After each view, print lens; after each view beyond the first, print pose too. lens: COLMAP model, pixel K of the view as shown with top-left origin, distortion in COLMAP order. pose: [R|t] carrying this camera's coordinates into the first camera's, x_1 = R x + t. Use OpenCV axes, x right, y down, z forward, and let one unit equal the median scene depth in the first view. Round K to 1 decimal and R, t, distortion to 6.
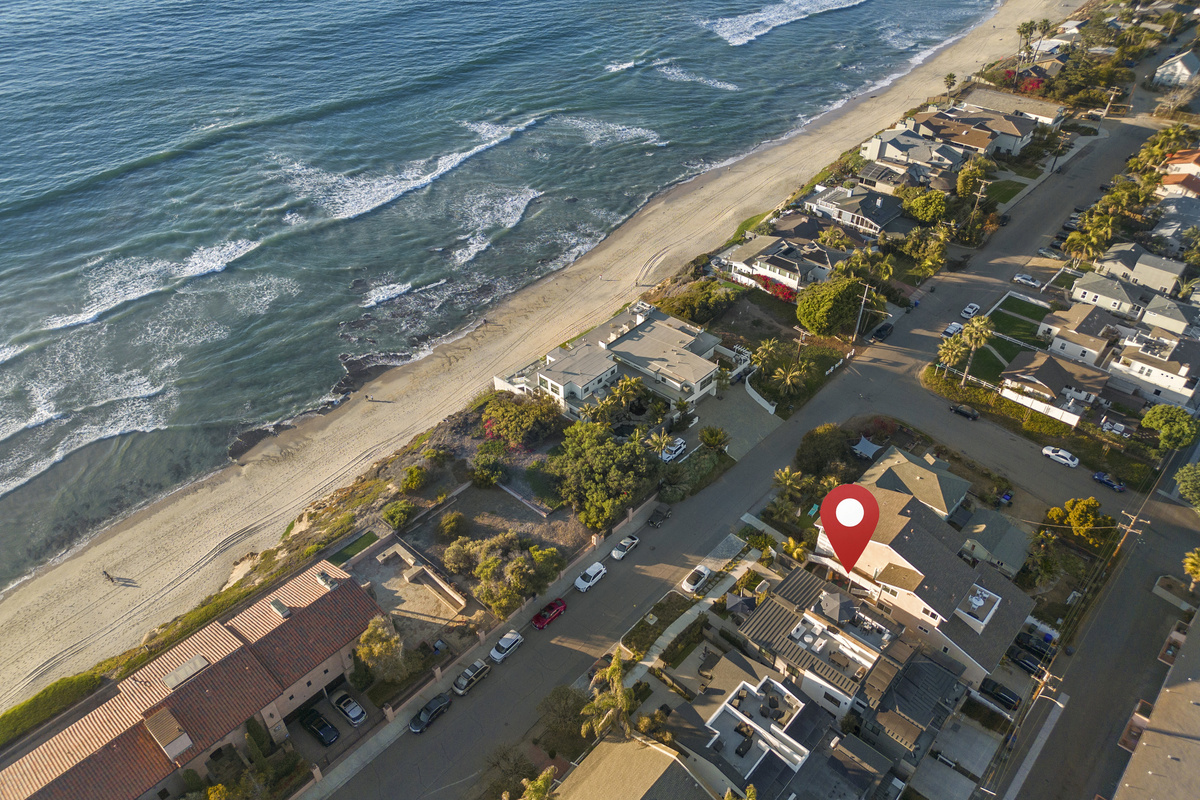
lens RADIAL K [[847.1, 0, 600.0], [0, 847.1, 400.0], [0, 0, 1]] dist [-0.002832, -0.001860]
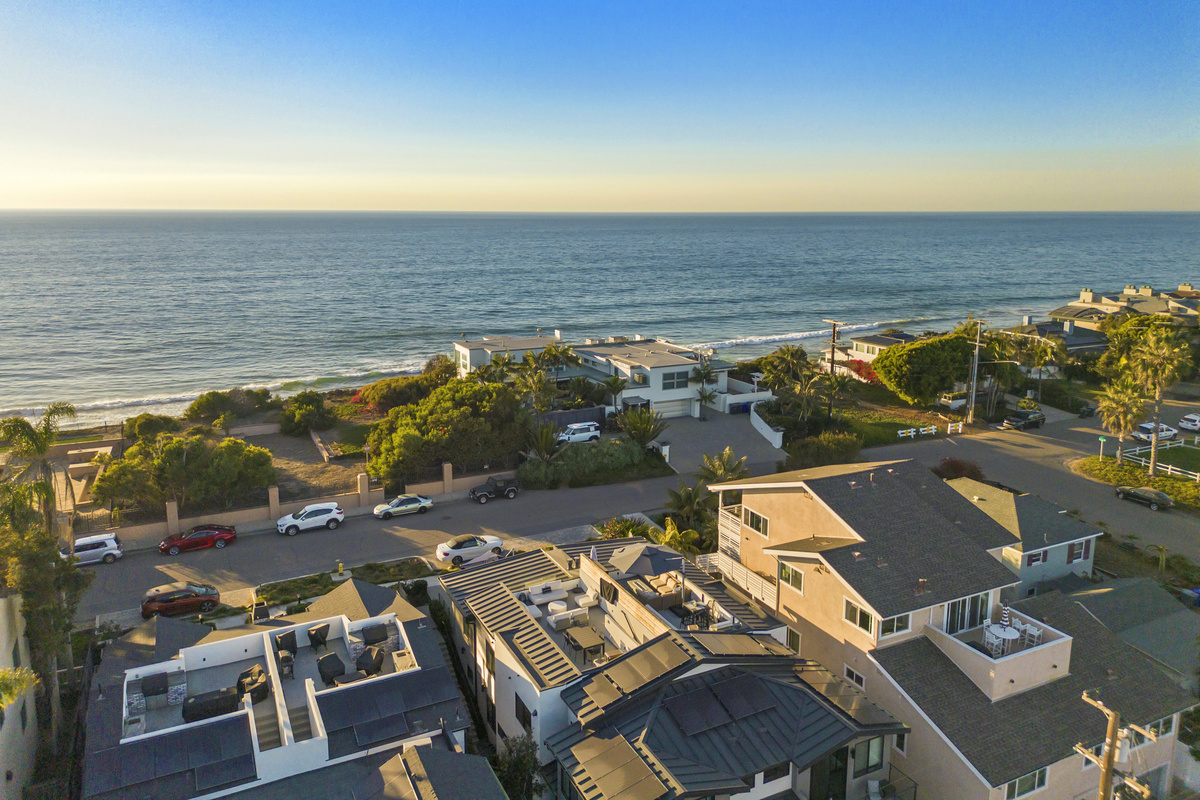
lens RADIAL K [[847.1, 0, 600.0], [0, 847.1, 400.0], [0, 0, 1]] dist [-0.002832, -0.001860]
pose [[0.932459, 0.090177, -0.349841, 0.400524], [-0.226837, 0.899813, -0.372667, 0.333976], [0.281186, 0.426854, 0.859494, 0.556631]]
